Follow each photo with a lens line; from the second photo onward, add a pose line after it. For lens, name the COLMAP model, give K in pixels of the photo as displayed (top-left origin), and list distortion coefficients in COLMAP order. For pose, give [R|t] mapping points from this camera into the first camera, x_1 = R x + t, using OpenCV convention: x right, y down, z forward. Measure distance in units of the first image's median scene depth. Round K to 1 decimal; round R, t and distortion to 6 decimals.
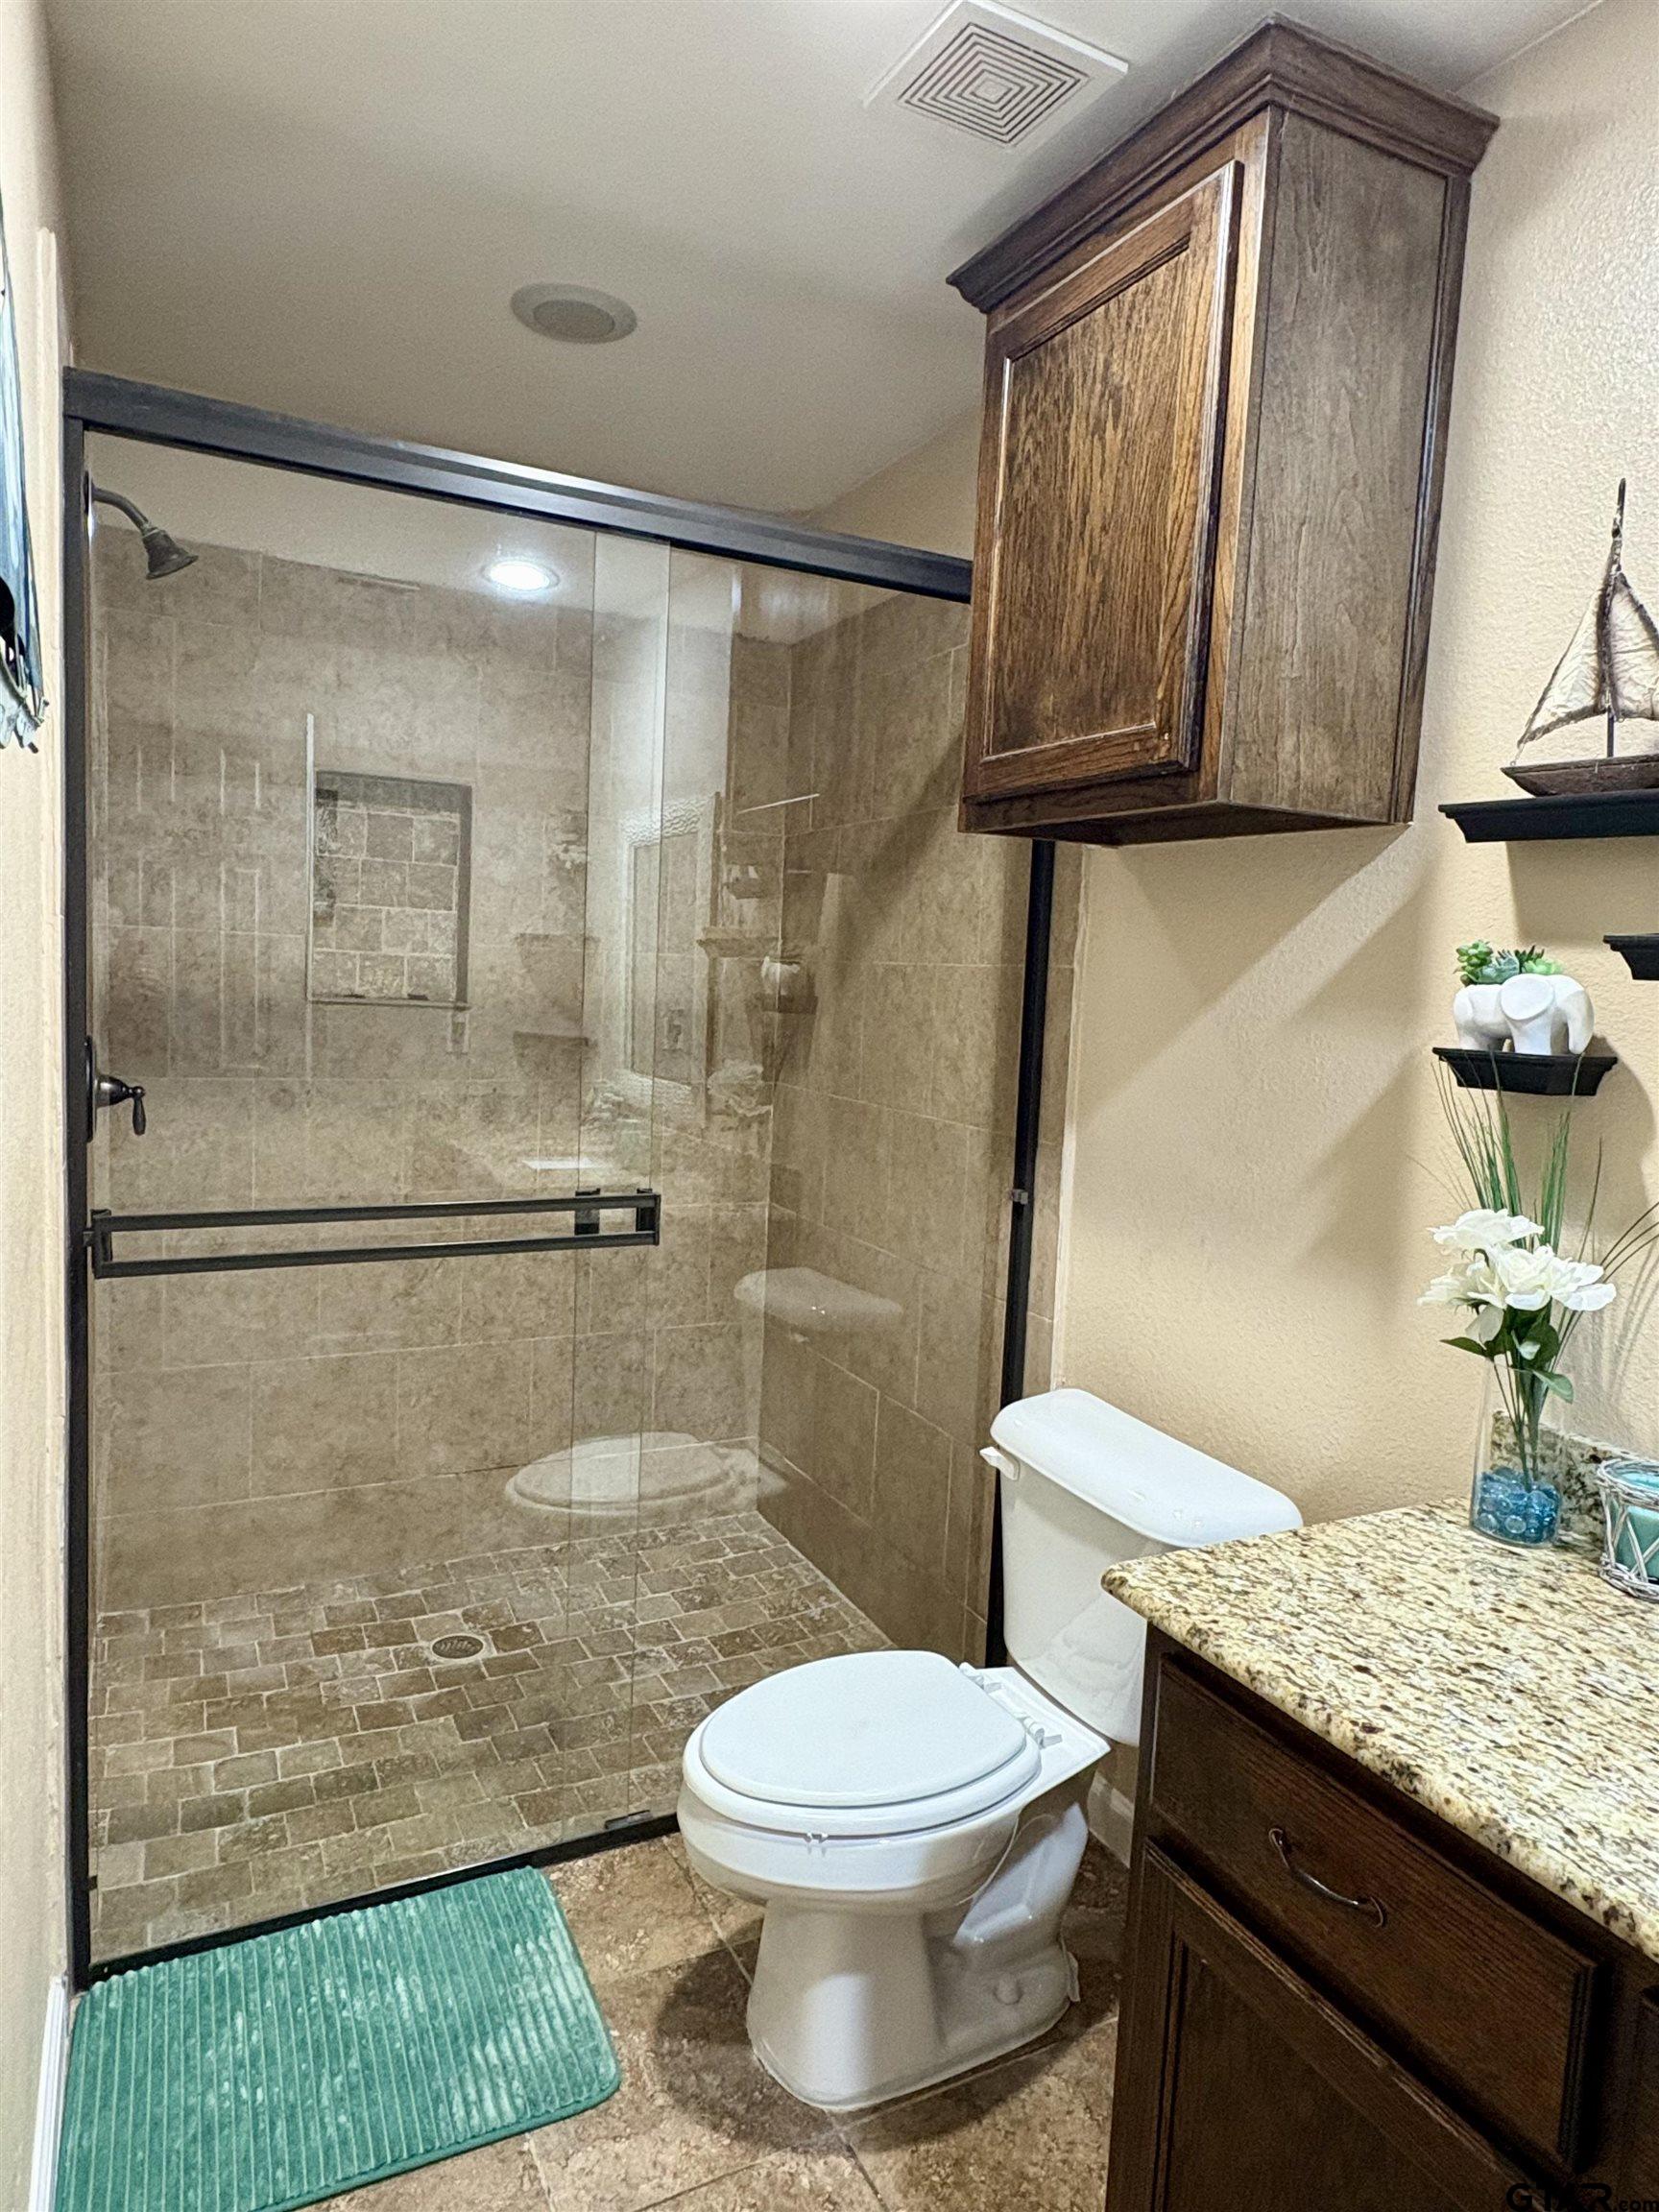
lens RADIAL K [[1354.6, 0, 834.6], [0, 1354.6, 1102.7], [0, 0, 1]] dist [-0.003659, 0.005179]
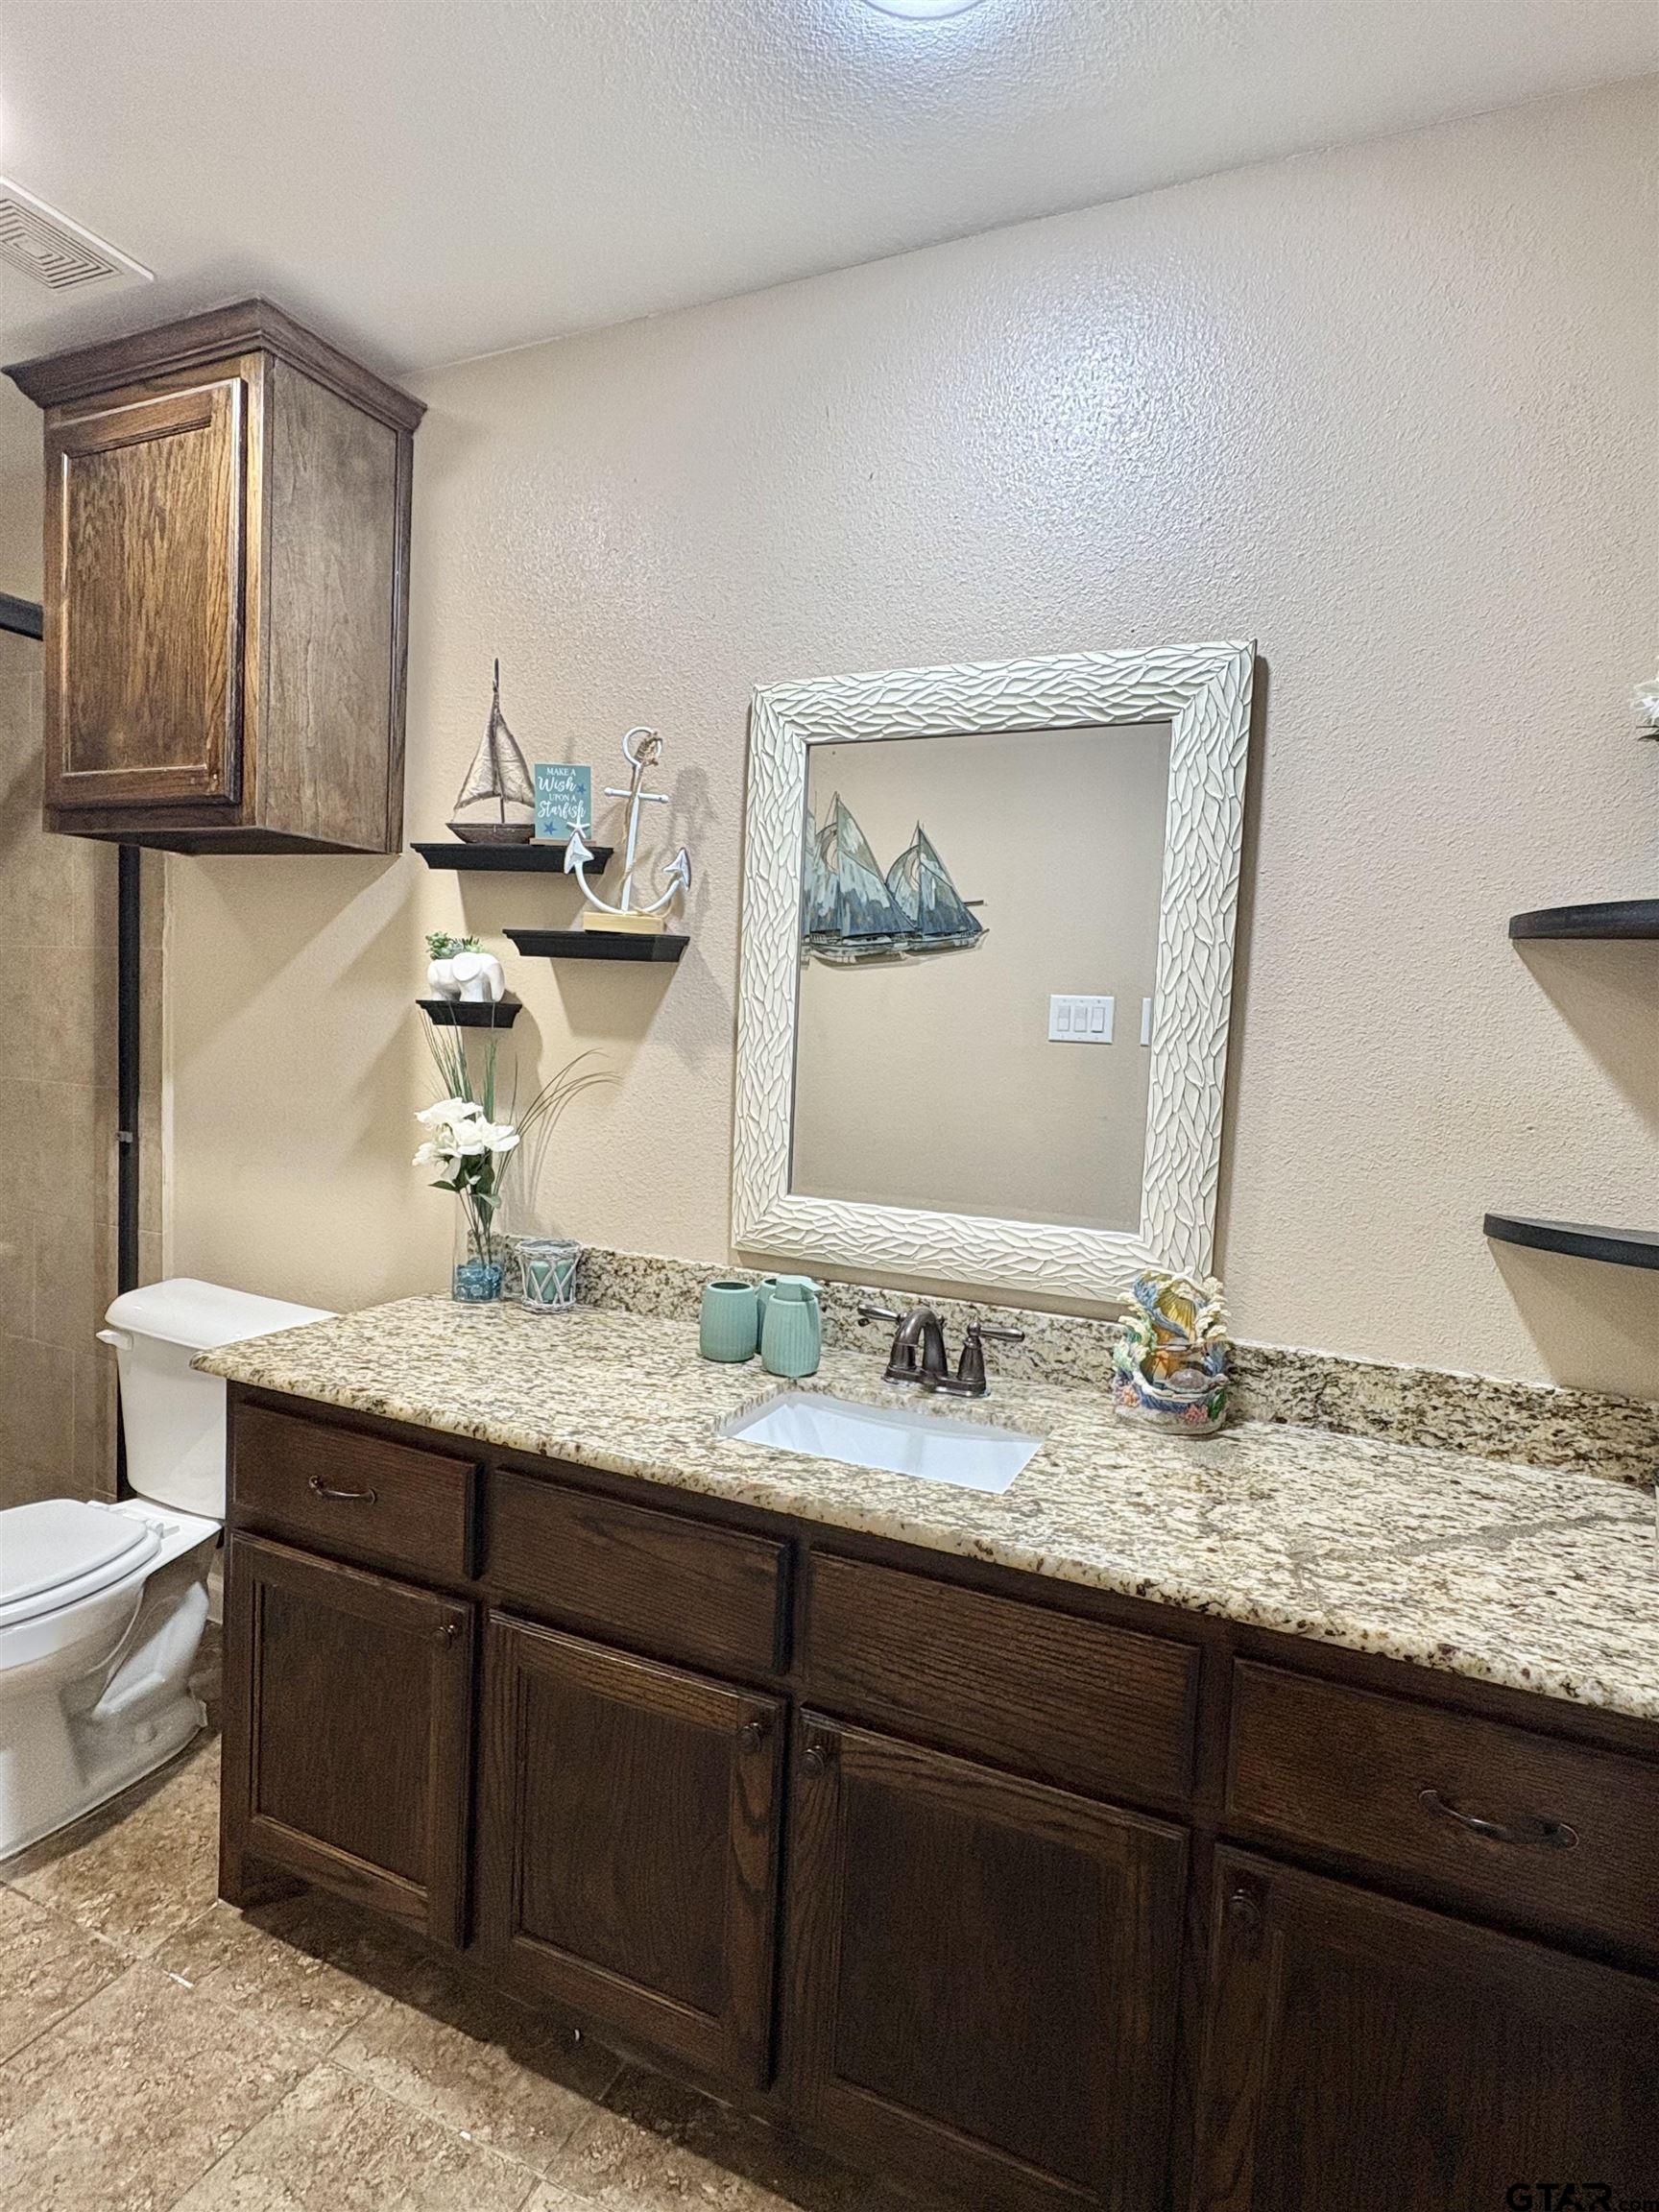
lens RADIAL K [[1161.5, 0, 826.8], [0, 1161.5, 1109.2], [0, 0, 1]] dist [0.003304, -0.000027]
pose [[0.787646, -0.052058, 0.613925, -0.011052], [0.045436, 0.998619, 0.026384, 0.066620], [-0.614450, 0.007113, 0.788924, -0.320194]]
